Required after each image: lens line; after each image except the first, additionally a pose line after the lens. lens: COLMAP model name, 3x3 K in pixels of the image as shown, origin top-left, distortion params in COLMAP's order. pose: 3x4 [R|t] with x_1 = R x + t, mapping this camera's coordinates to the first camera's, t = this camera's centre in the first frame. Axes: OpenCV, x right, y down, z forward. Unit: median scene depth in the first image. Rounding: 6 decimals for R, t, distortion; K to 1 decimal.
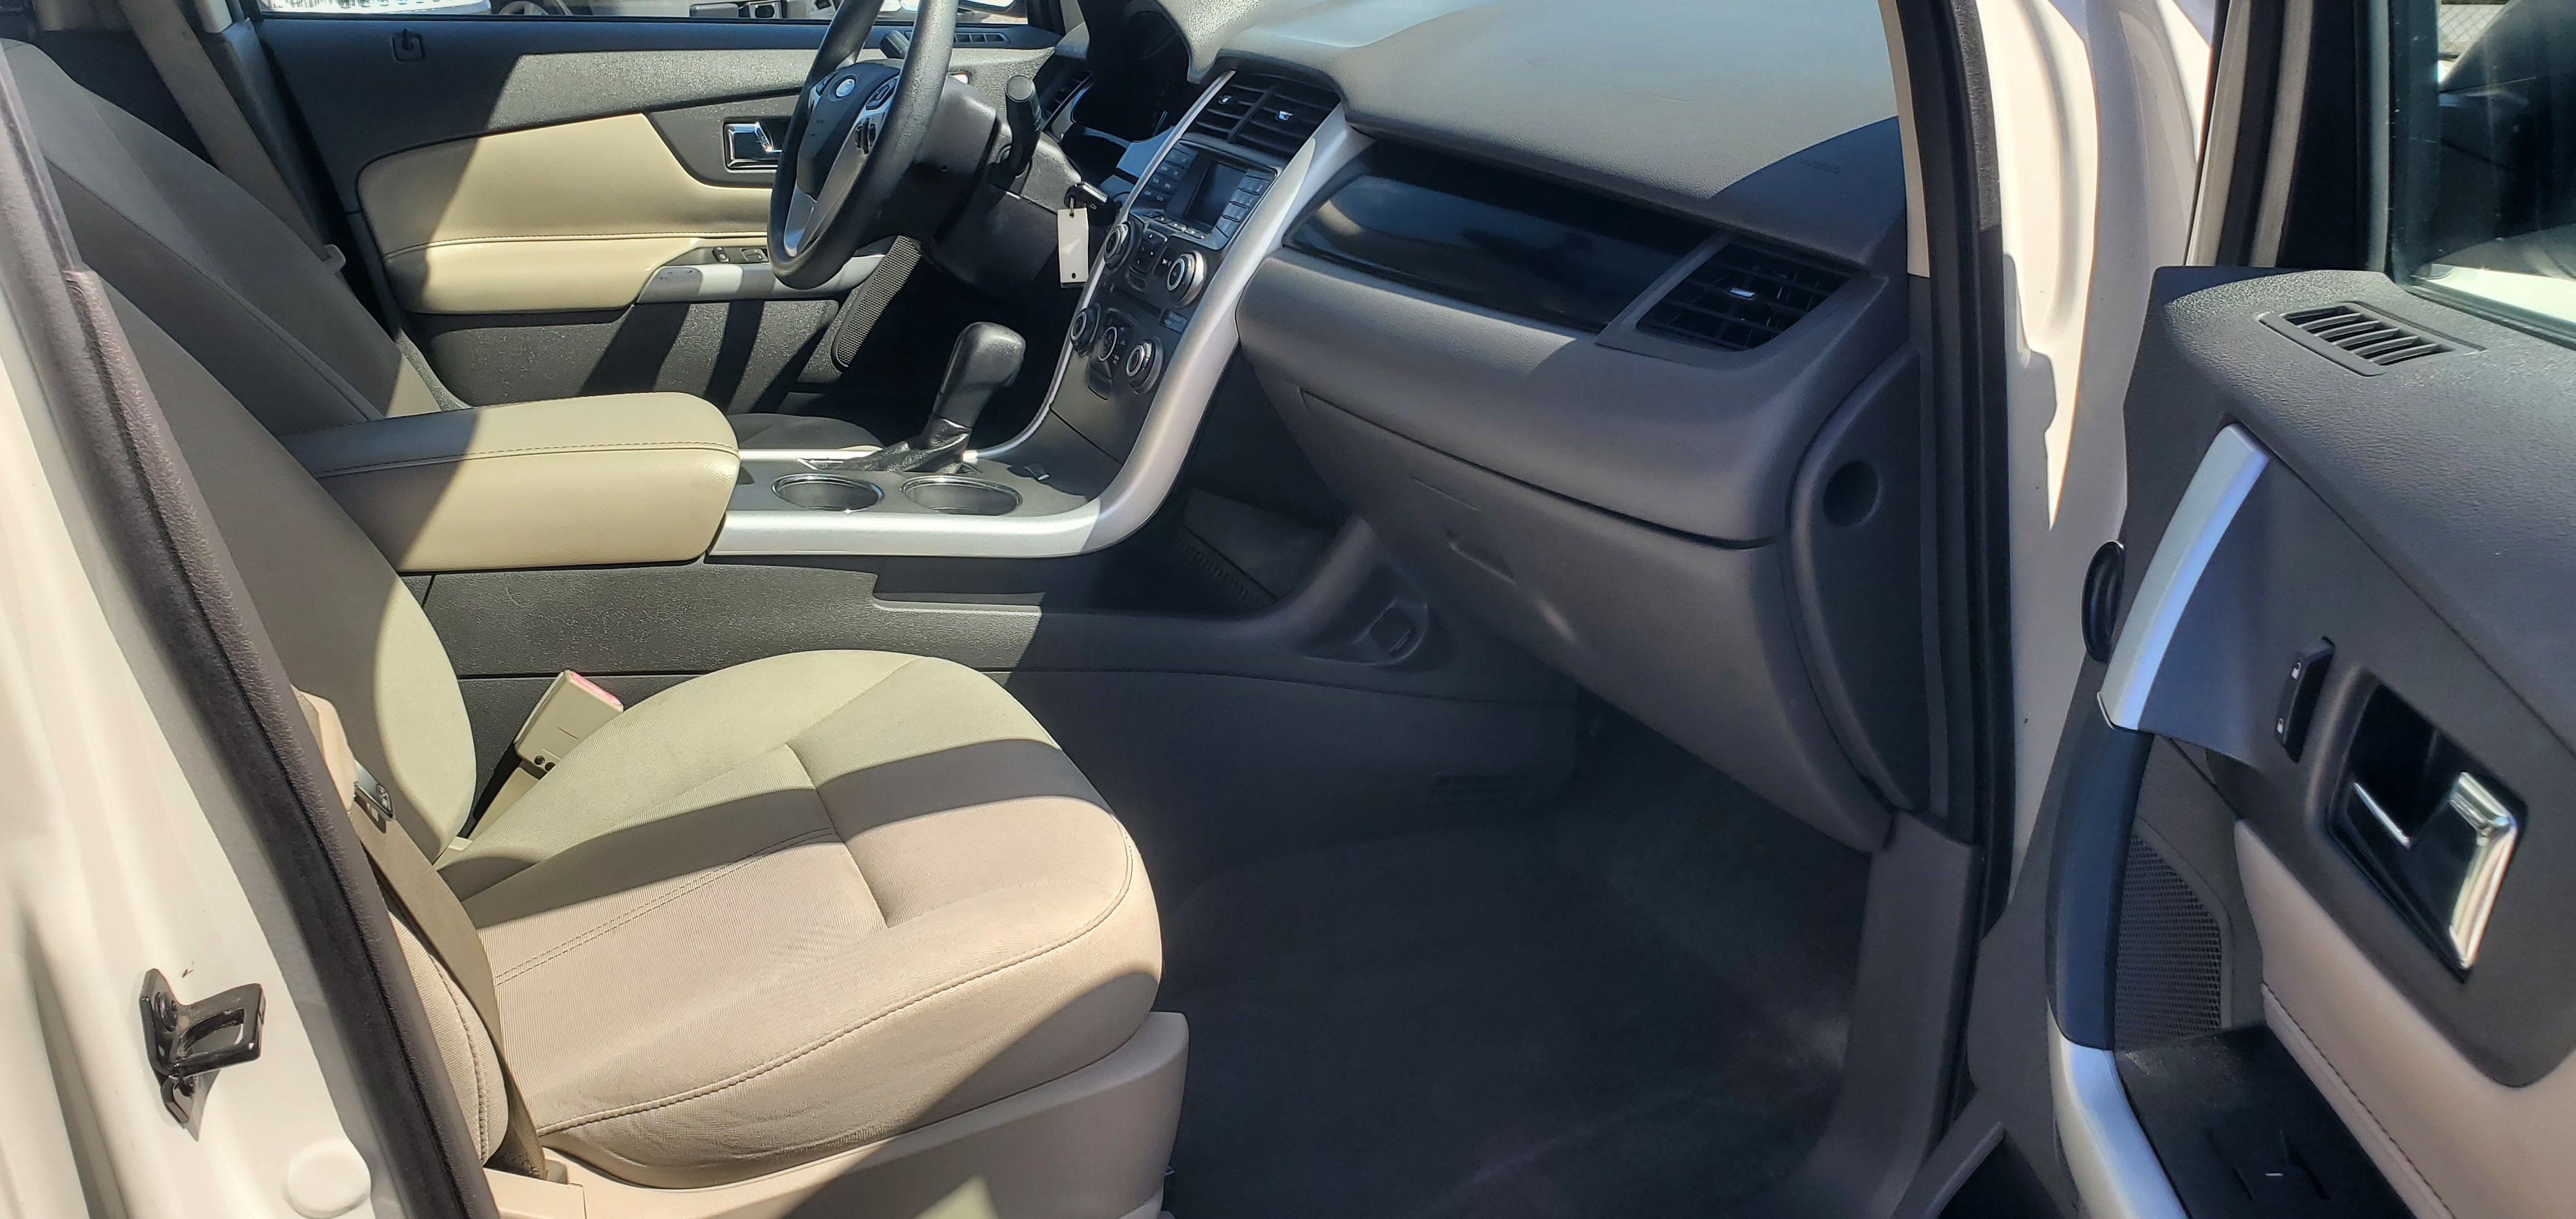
lens RADIAL K [[2064.8, 0, 1254.4], [0, 2064.8, 603.7], [0, 0, 1]] dist [0.099390, -0.072980]
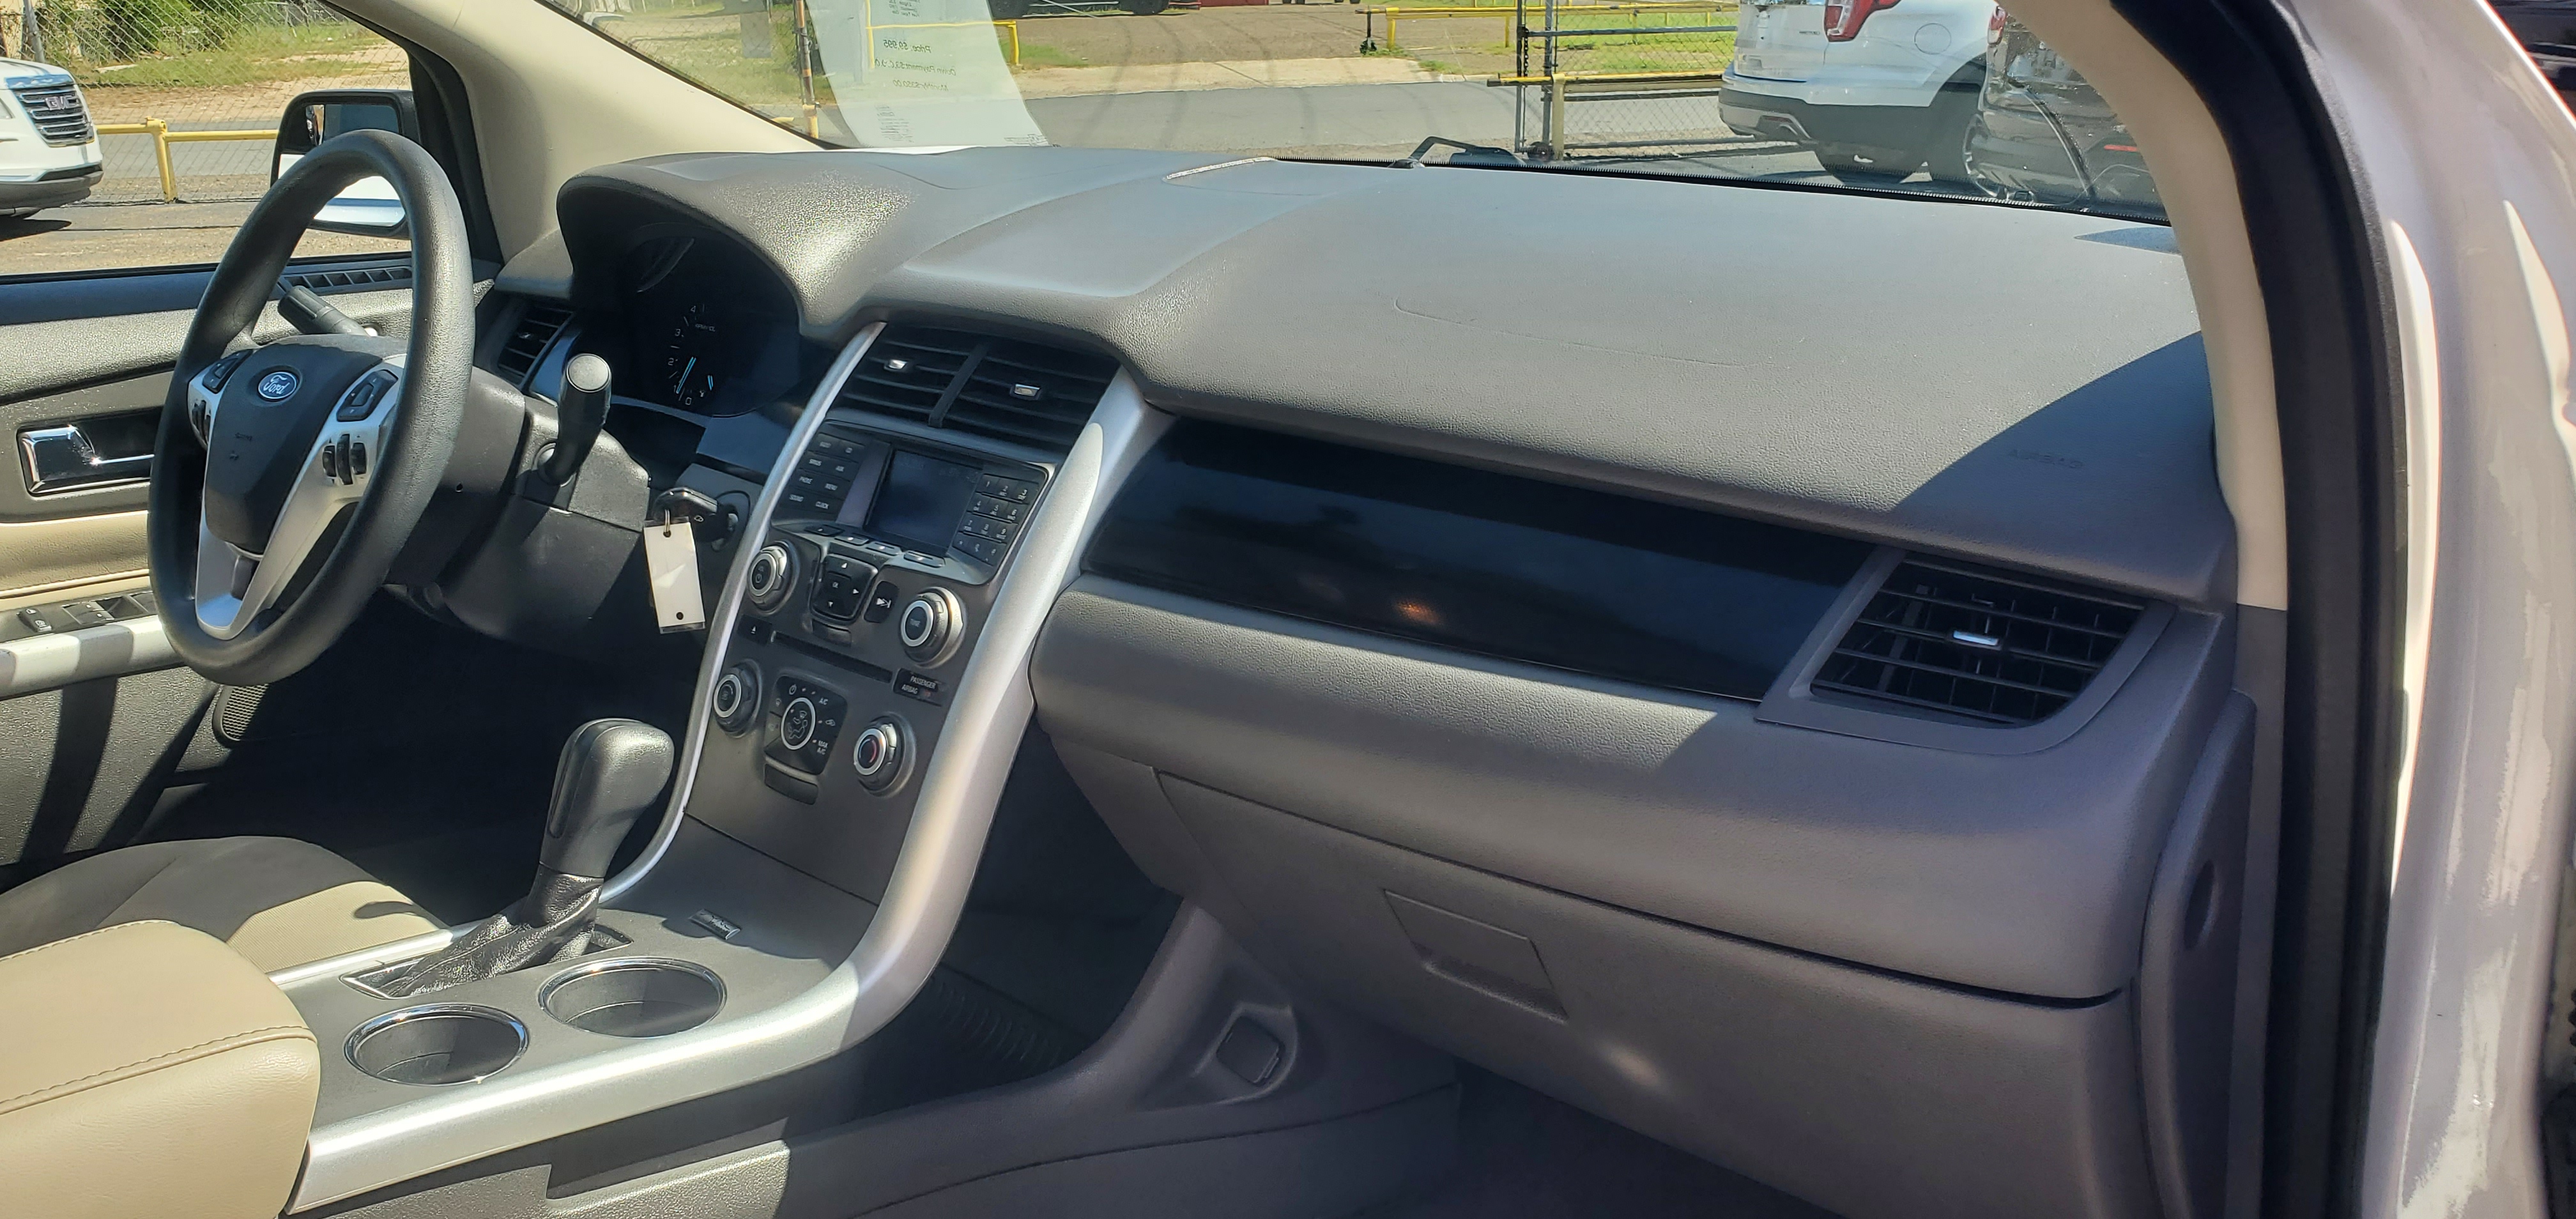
lens RADIAL K [[2059.7, 0, 1291.2], [0, 2059.7, 590.7], [0, 0, 1]] dist [0.156192, -0.292142]
pose [[0.919548, -0.129473, 0.371037, -0.174872], [0.151598, 0.987957, -0.030963, -0.124246], [-0.362560, 0.084720, 0.928102, 0.283725]]
